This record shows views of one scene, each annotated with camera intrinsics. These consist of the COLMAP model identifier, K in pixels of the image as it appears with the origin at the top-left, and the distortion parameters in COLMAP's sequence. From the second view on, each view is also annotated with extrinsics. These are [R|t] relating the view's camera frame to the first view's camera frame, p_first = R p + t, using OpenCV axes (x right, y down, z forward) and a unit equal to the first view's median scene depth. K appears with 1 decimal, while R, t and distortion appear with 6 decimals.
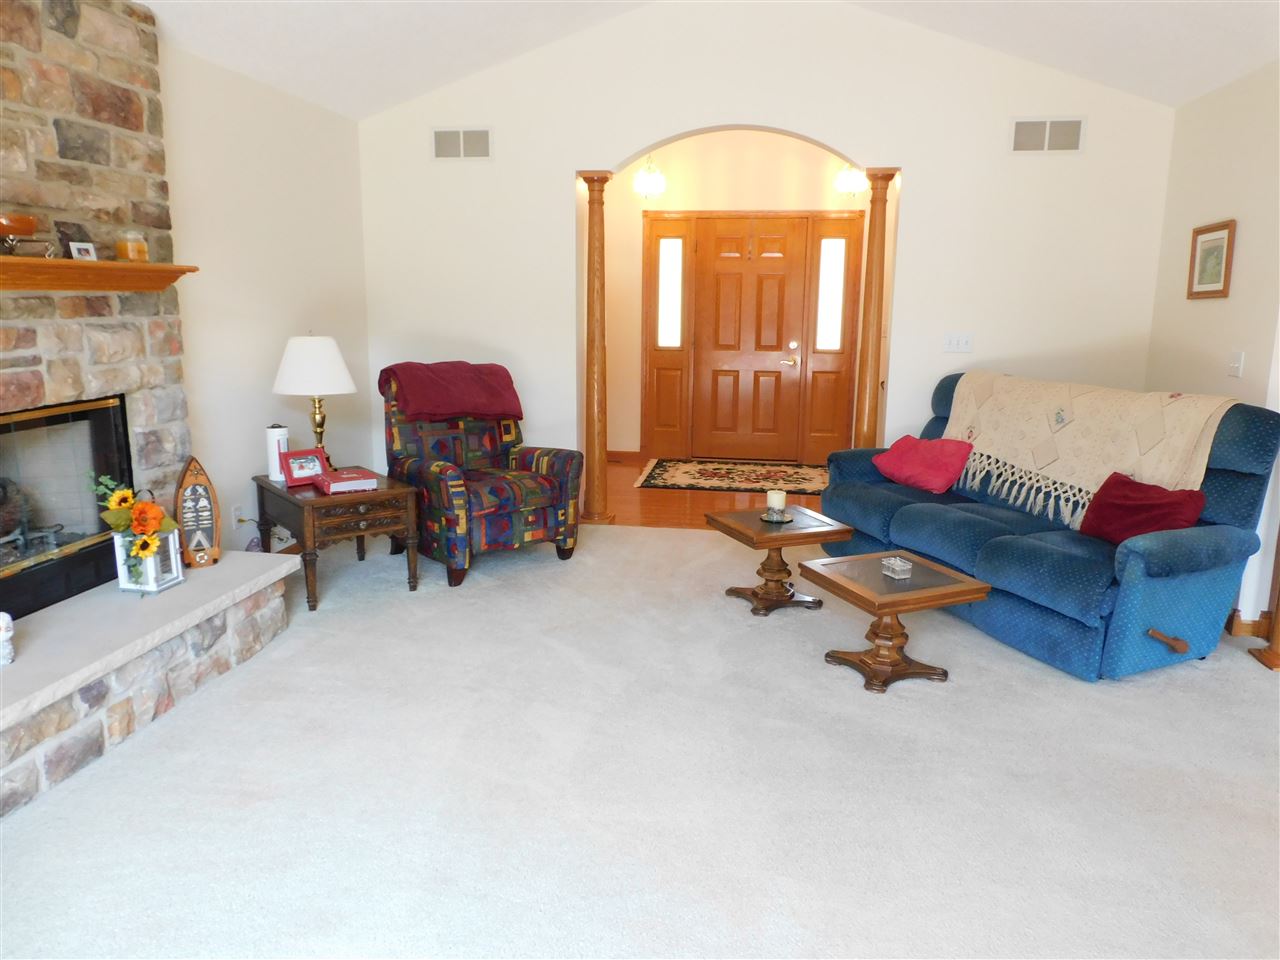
lens RADIAL K [[909.1, 0, 640.0], [0, 909.1, 480.0], [0, 0, 1]] dist [0.003004, 0.002269]
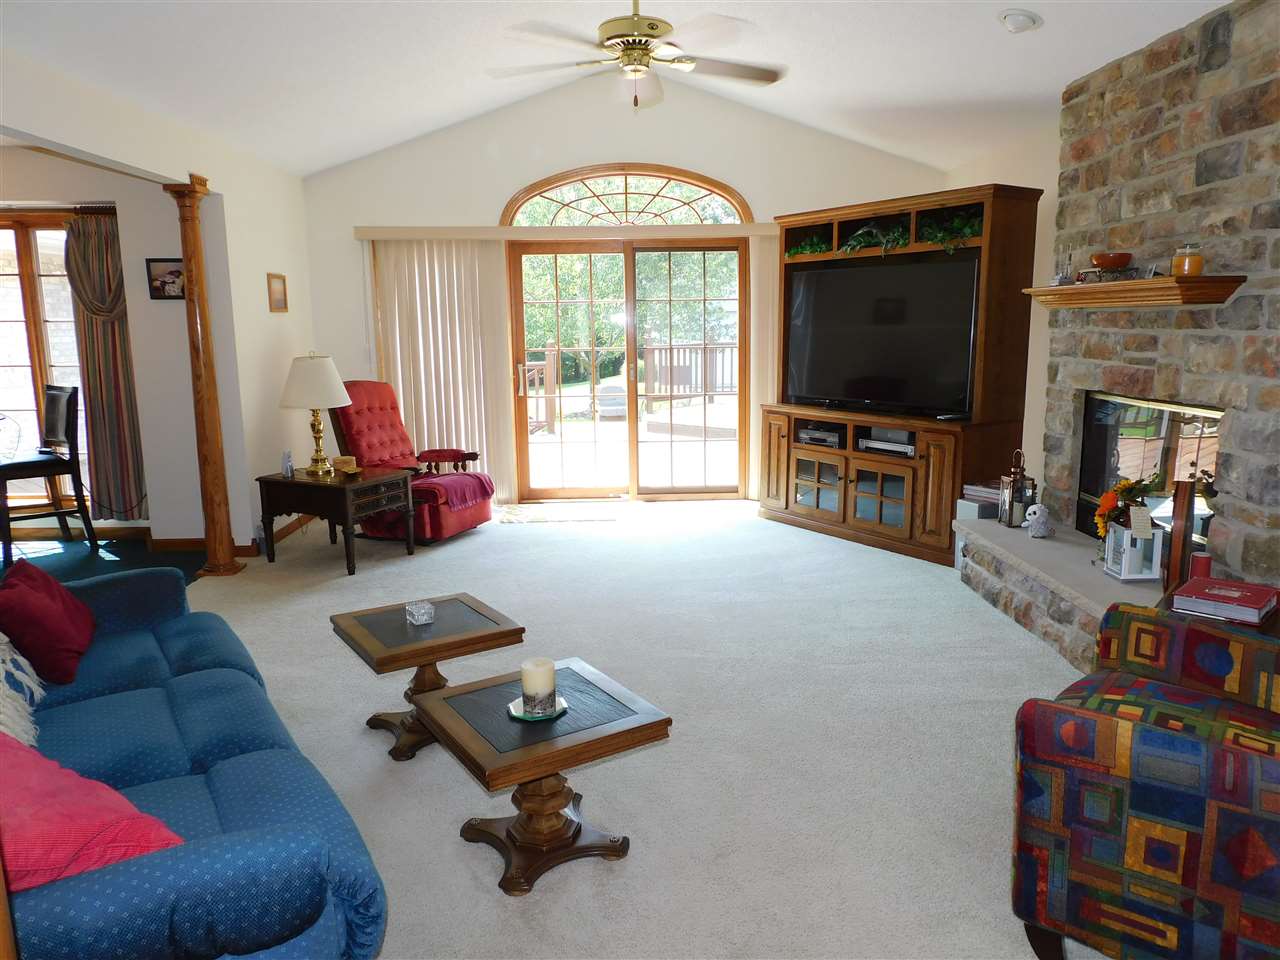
lens RADIAL K [[909.1, 0, 640.0], [0, 909.1, 480.0], [0, 0, 1]] dist [0.003004, 0.002269]
pose [[-0.979269, 0.045489, -0.197389, 0.260446], [-0.028337, 0.934112, 0.355854, -0.380980], [0.200570, 0.354070, -0.913458, 1.938239]]
